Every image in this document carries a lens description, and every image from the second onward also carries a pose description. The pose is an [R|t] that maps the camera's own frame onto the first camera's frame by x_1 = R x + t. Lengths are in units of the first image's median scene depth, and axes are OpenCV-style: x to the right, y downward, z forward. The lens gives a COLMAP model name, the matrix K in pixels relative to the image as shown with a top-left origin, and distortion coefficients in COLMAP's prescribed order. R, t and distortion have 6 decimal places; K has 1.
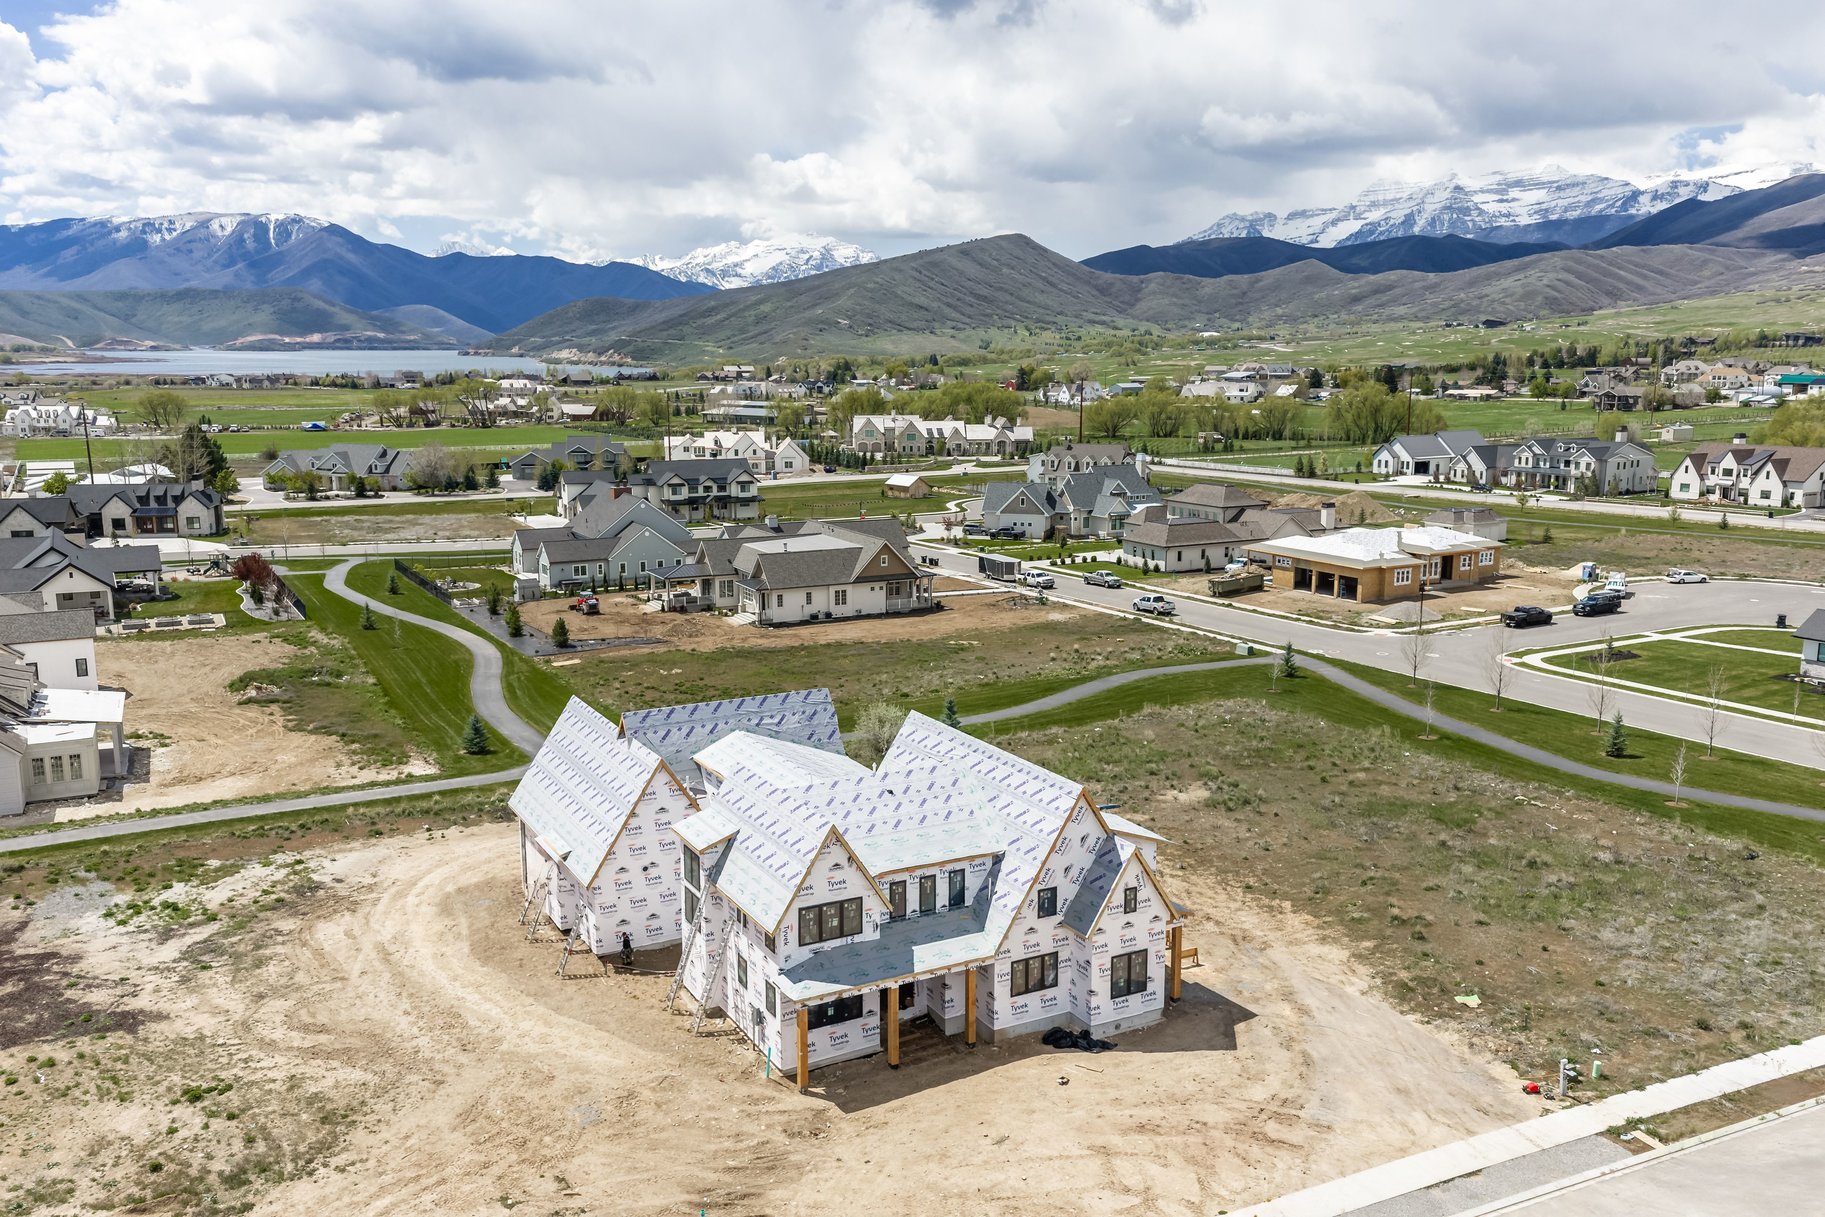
lens RADIAL K [[1486.2, 0, 913.4], [0, 1486.2, 614.9], [0, 0, 1]] dist [0.119165, -0.053873]
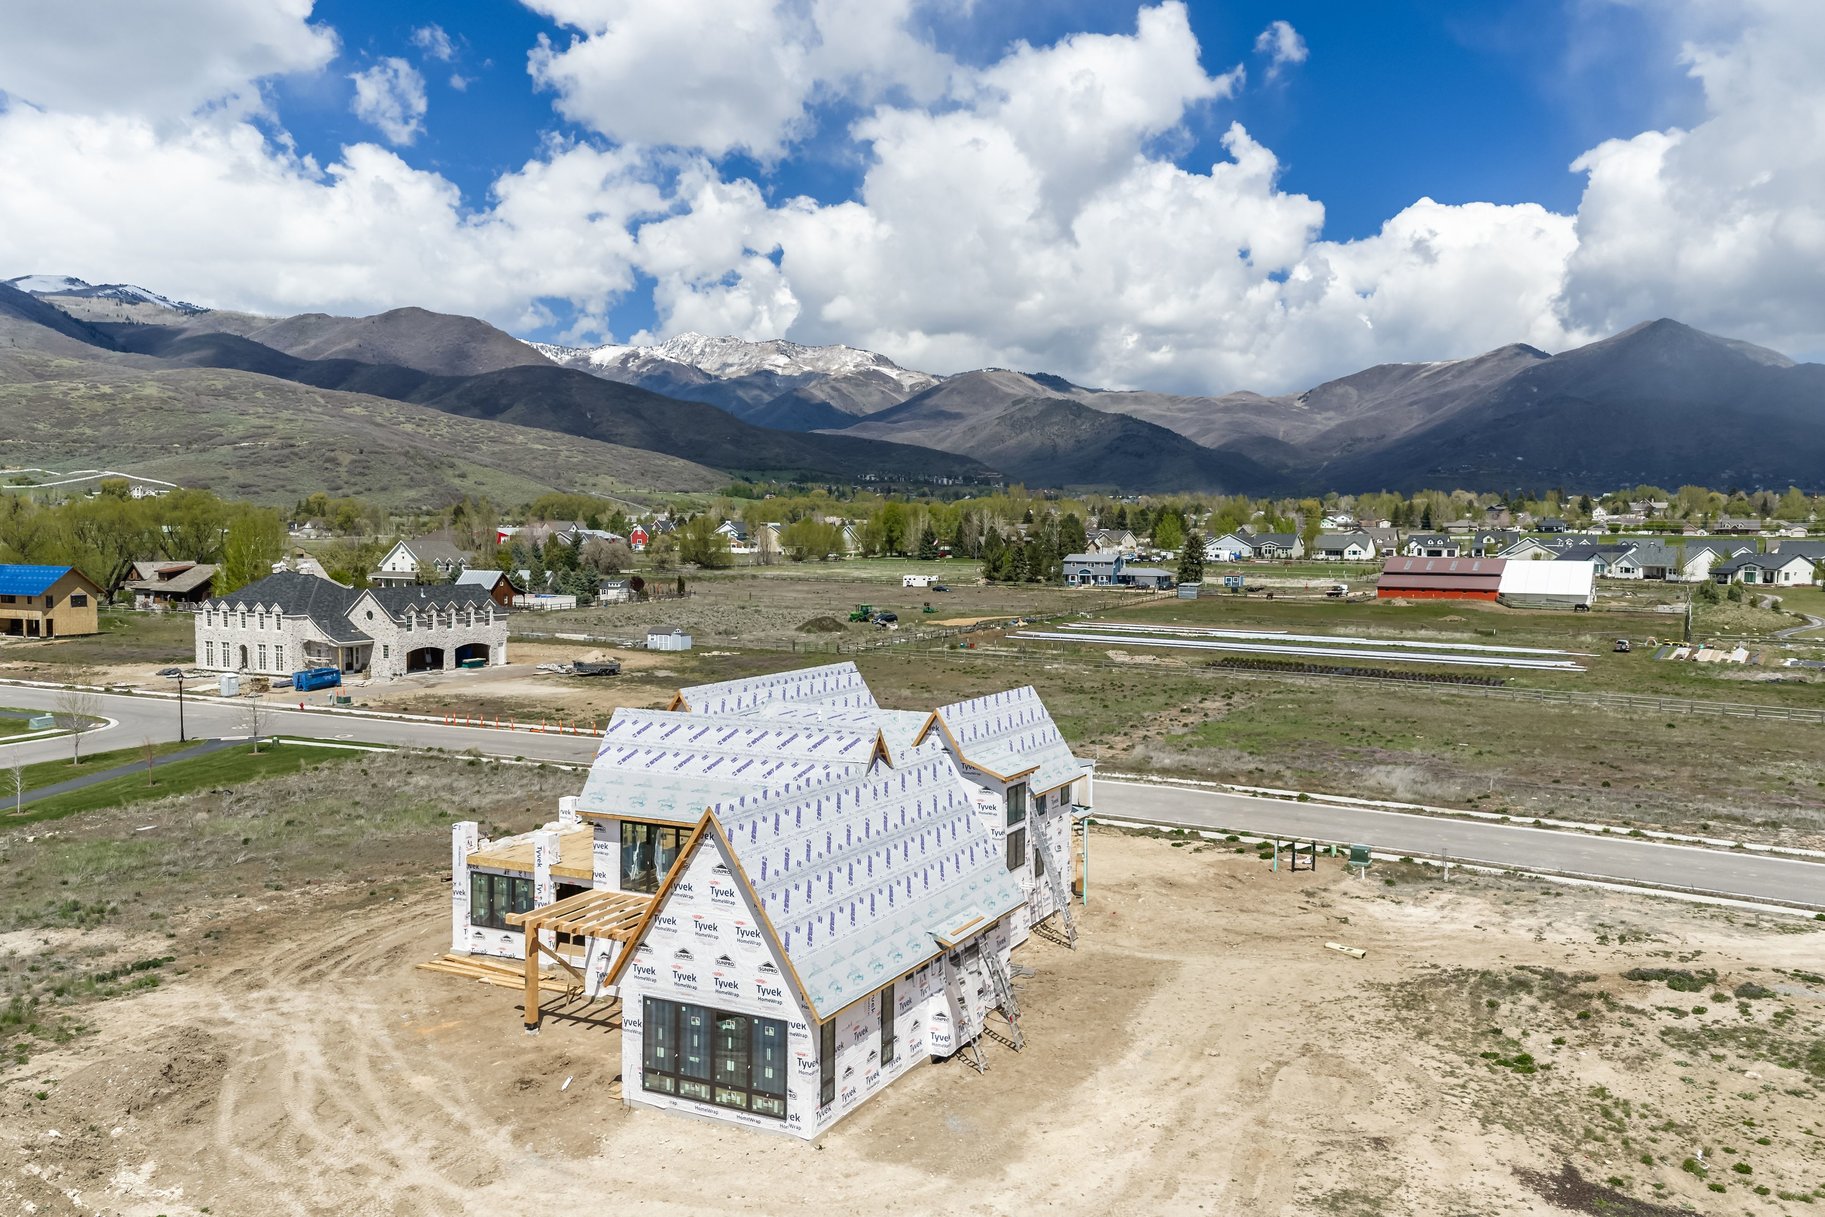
lens RADIAL K [[1489.9, 0, 914.2], [0, 1489.9, 610.6], [0, 0, 1]] dist [0.114571, -0.044819]
pose [[-0.566136, -0.052175, 0.822659, -0.345029], [0.140921, 0.977177, 0.158954, -0.042626], [-0.812177, 0.205920, -0.545862, 0.604173]]
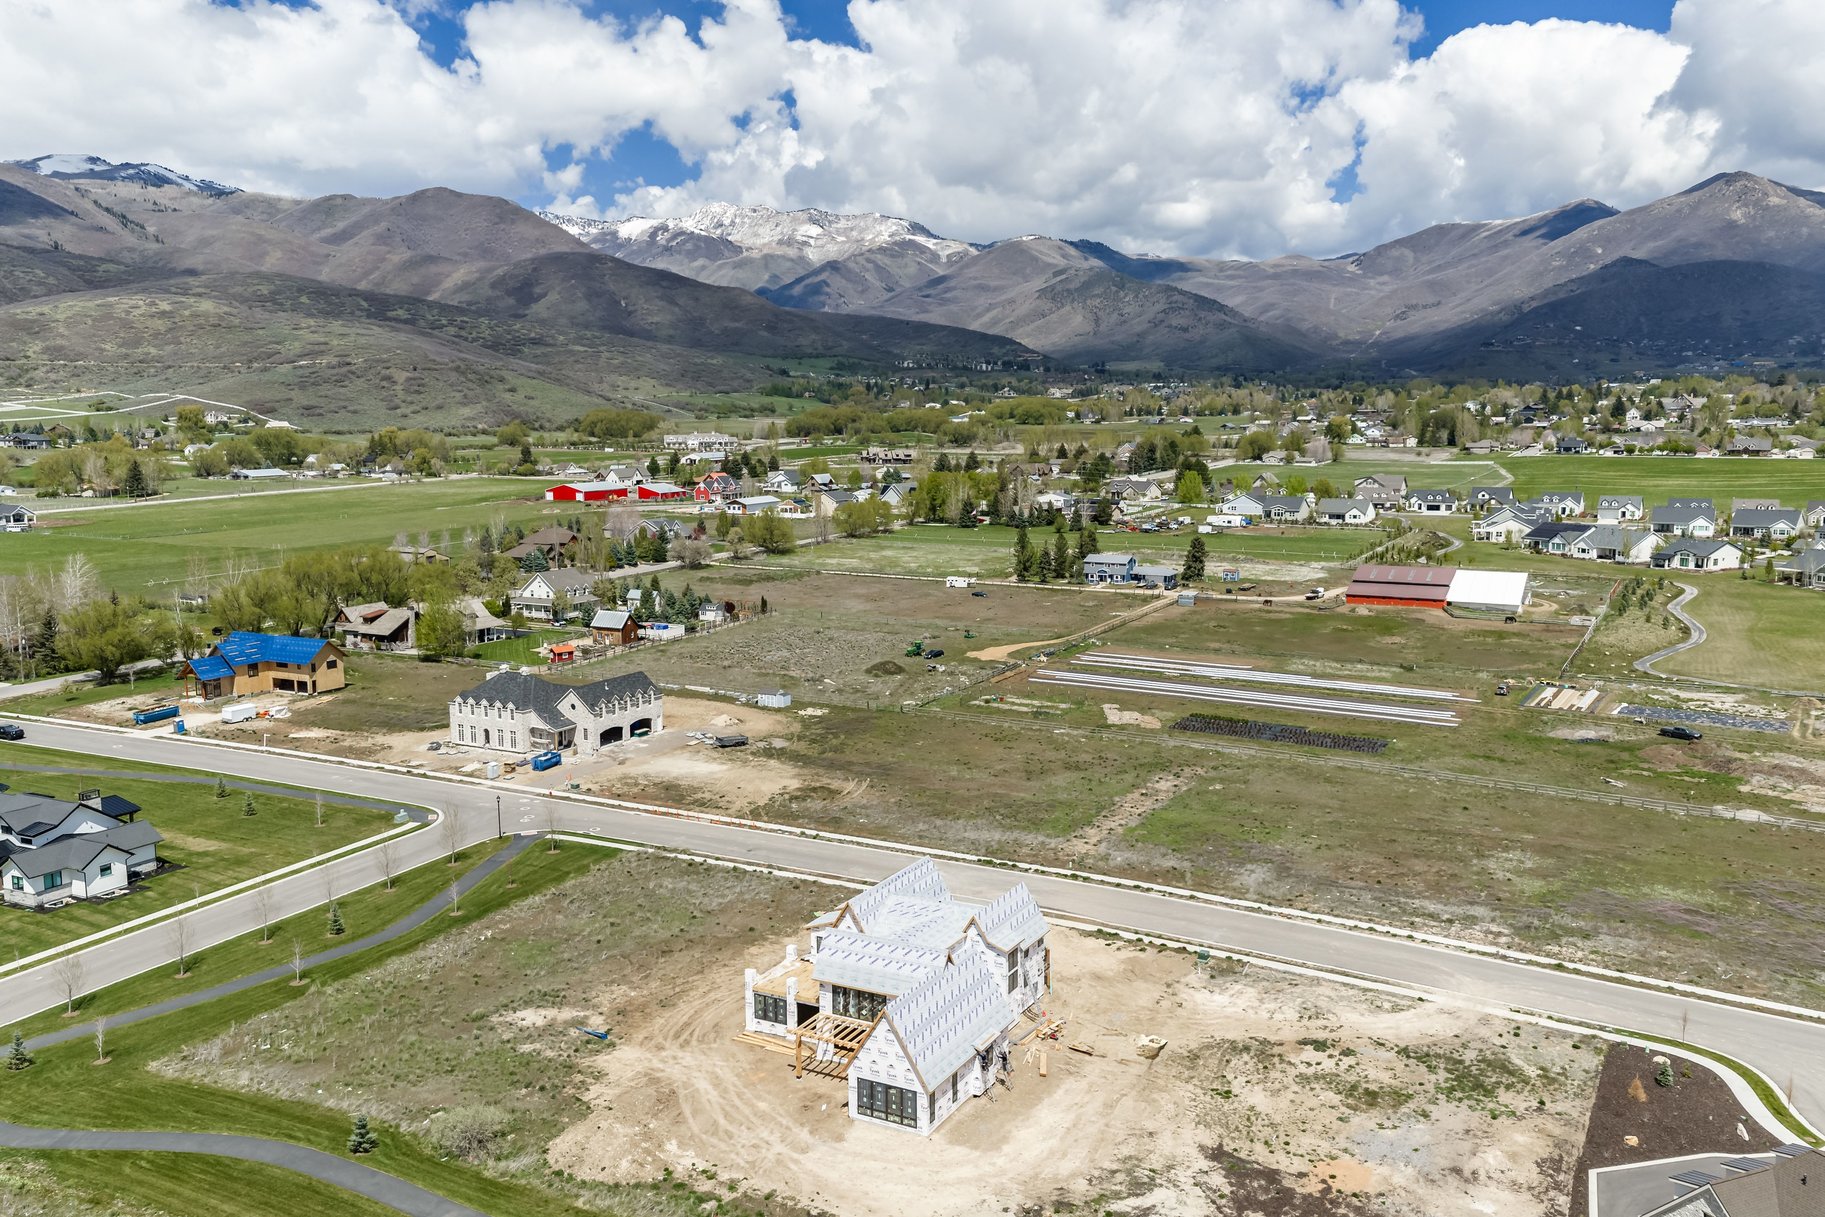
lens RADIAL K [[1519.1, 0, 912.5], [0, 1519.1, 608.5], [0, 0, 1]] dist [0.116966, -0.052579]
pose [[-0.544397, -0.112702, 0.831222, -0.660492], [0.157644, 0.959530, 0.233345, -0.297011], [-0.823881, 0.258069, -0.504599, 0.782923]]
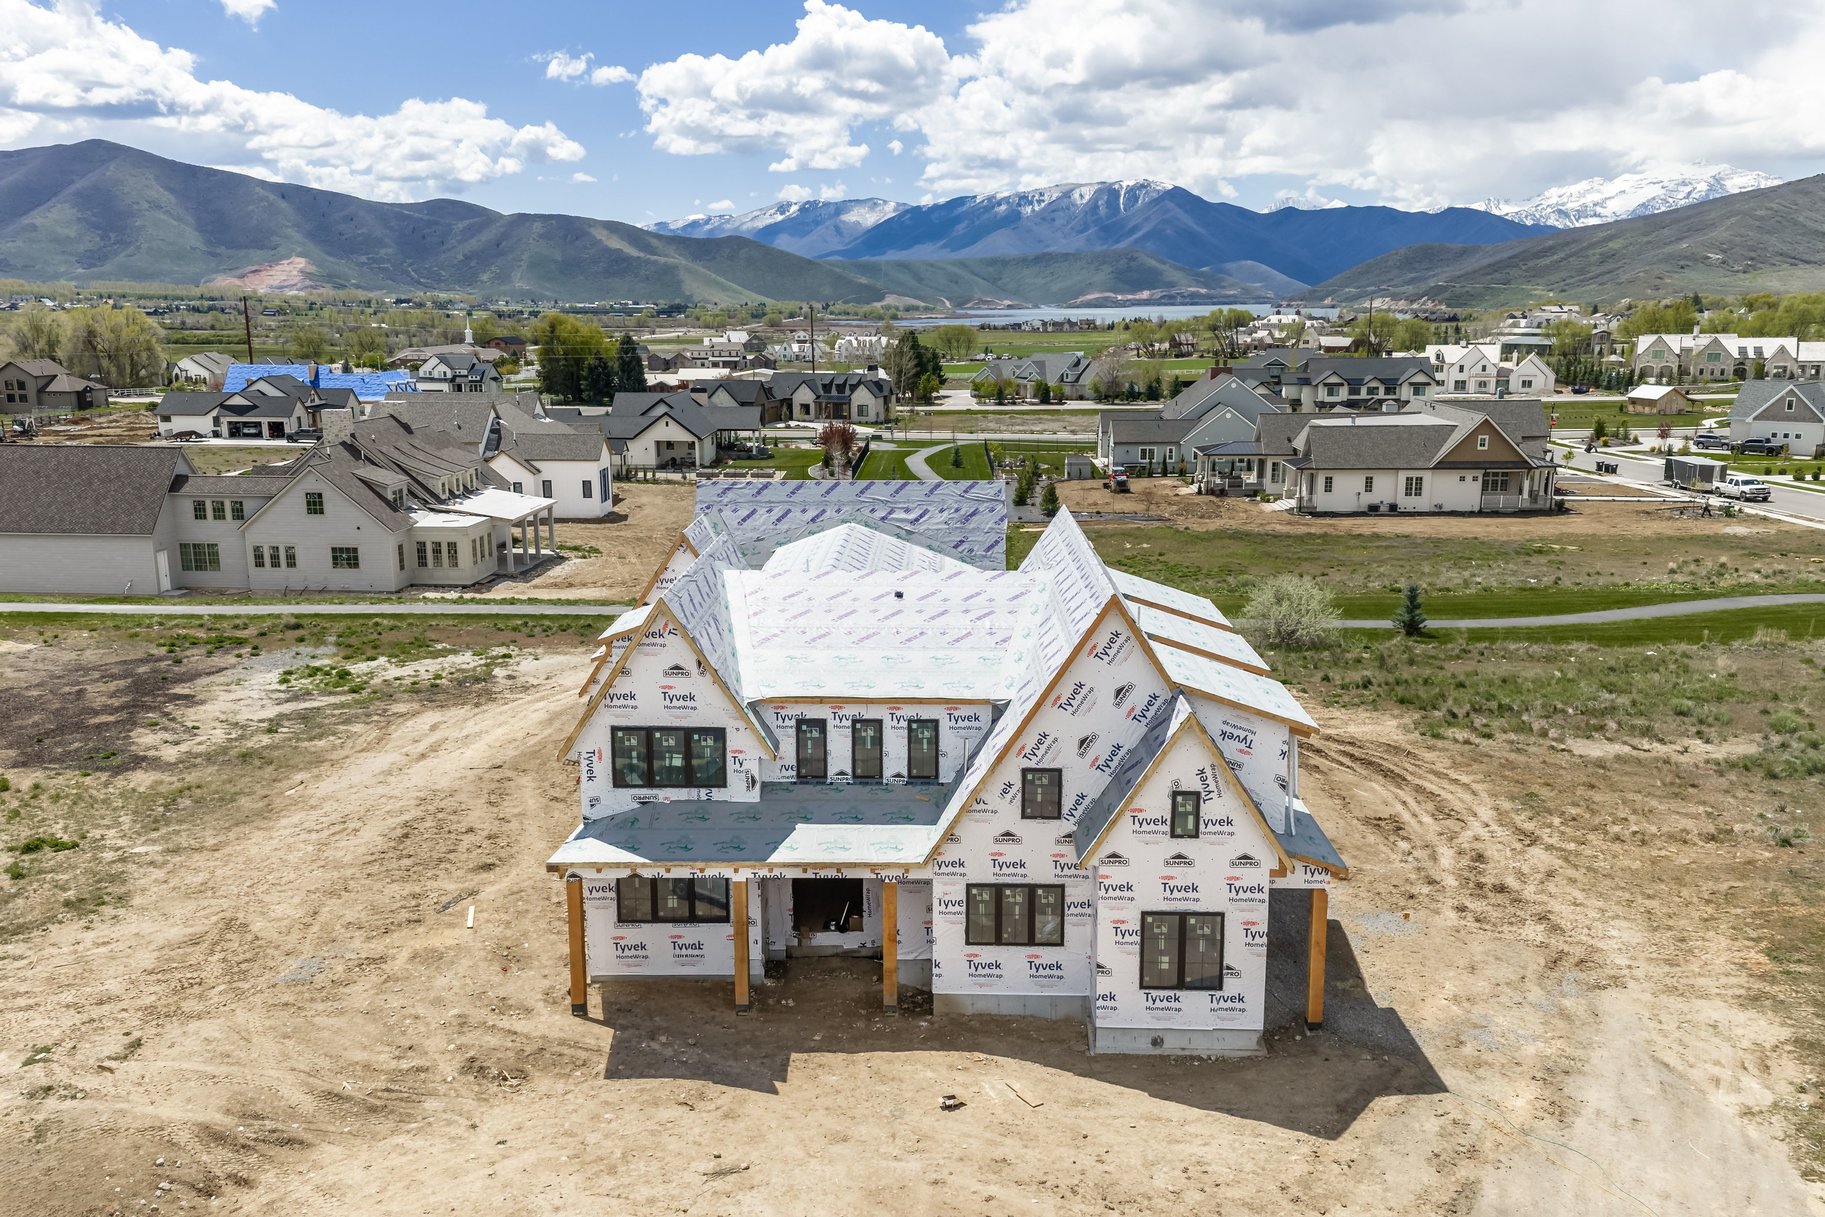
lens RADIAL K [[1486.2, 0, 913.4], [0, 1486.2, 614.9], [0, 0, 1]] dist [0.119165, -0.053873]
pose [[0.866024, 0.100784, -0.489740, 0.118342], [-0.086771, 0.994906, 0.051302, 0.037837], [0.492416, -0.001933, 0.870358, 0.182956]]
